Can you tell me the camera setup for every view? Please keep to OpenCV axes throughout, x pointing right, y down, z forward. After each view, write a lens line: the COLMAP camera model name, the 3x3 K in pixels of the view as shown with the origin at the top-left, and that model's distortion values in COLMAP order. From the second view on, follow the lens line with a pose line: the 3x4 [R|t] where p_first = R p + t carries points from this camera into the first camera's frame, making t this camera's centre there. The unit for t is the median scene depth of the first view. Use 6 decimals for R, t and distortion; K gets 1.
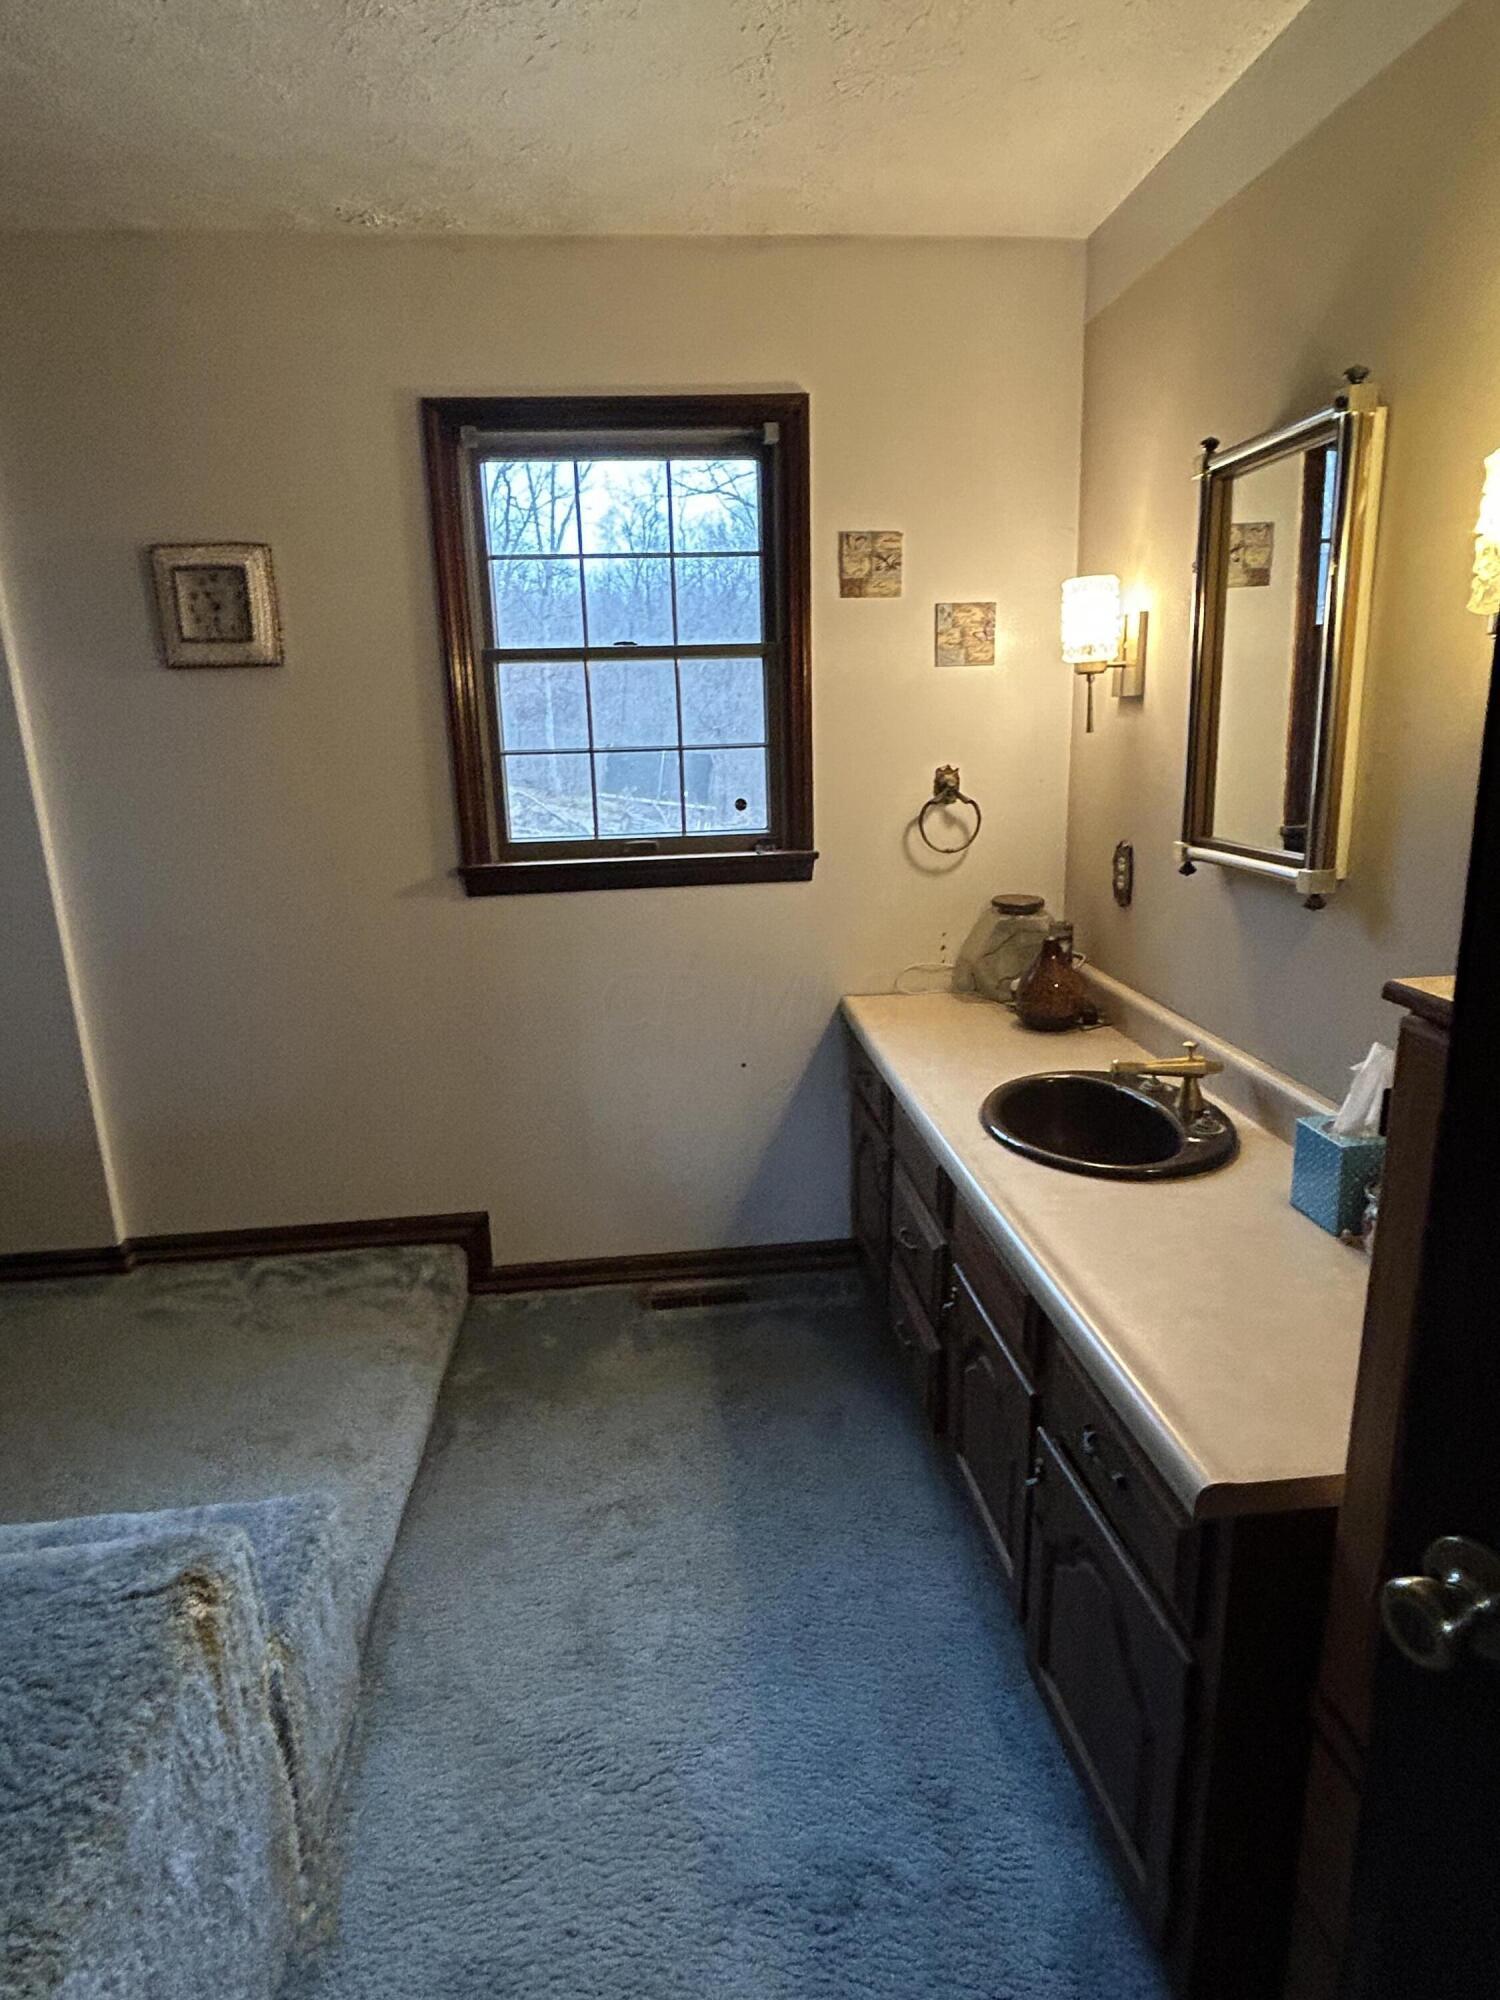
lens RADIAL K [[1114.7, 0, 750.7], [0, 1114.7, 981.6], [0, 0, 1]] dist [-0.015200, 0.007816]
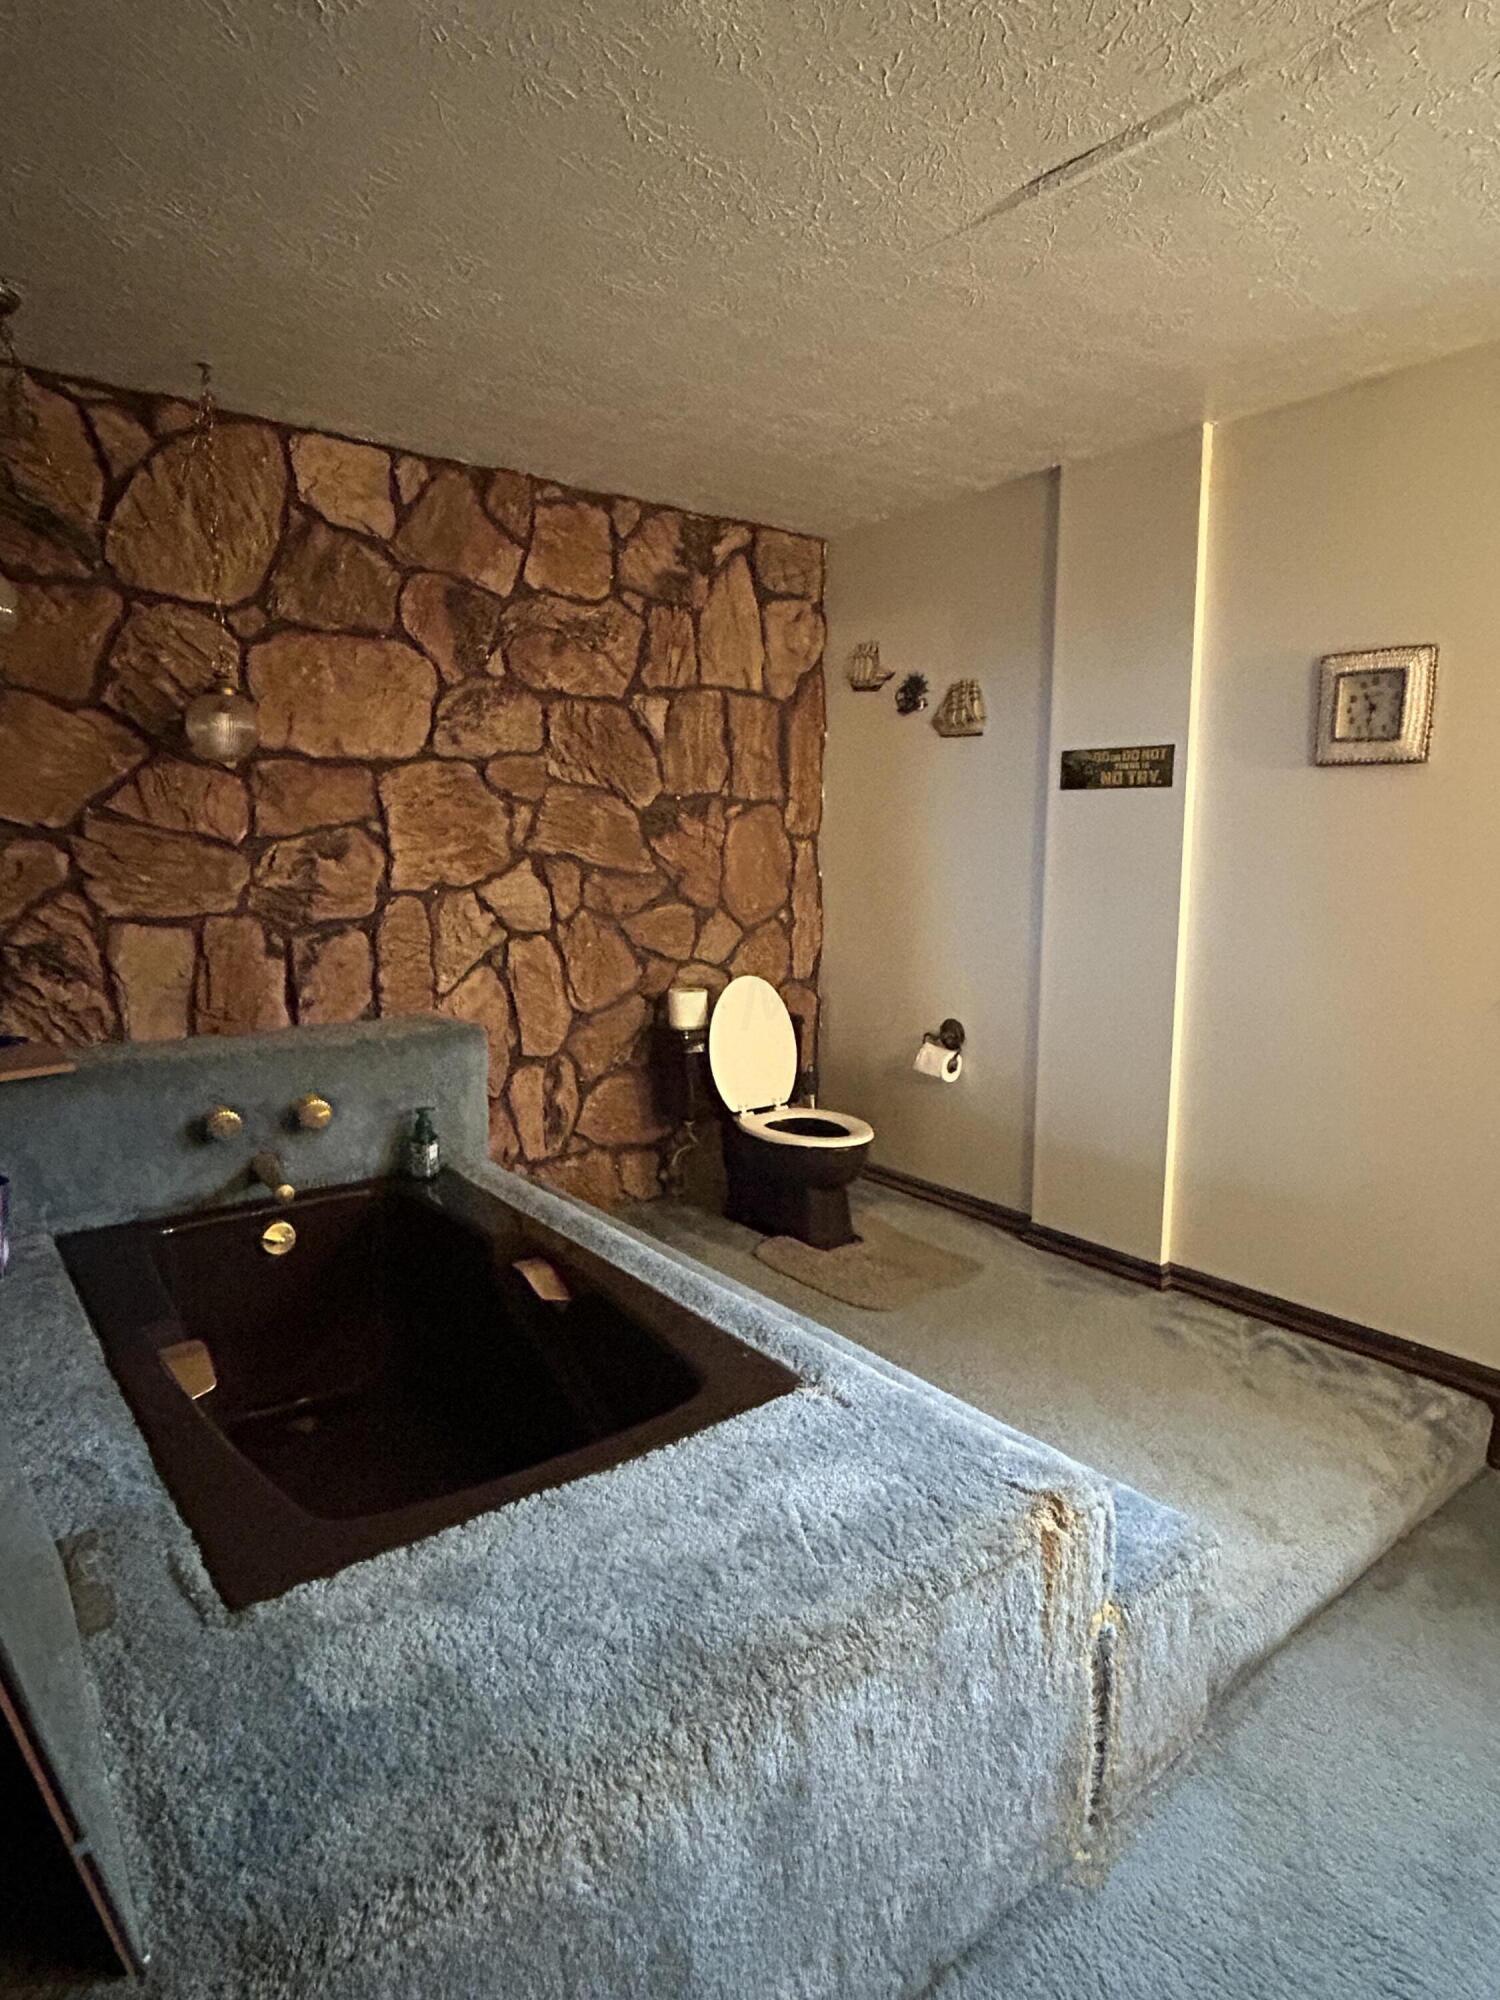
lens RADIAL K [[1114.7, 0, 750.7], [0, 1114.7, 981.6], [0, 0, 1]] dist [-0.015200, 0.007816]
pose [[0.534027, 0.148587, -0.832308, 0.119664], [-0.215530, 0.975836, 0.035922, 0.004302], [0.817534, 0.160204, 0.553148, -0.021064]]
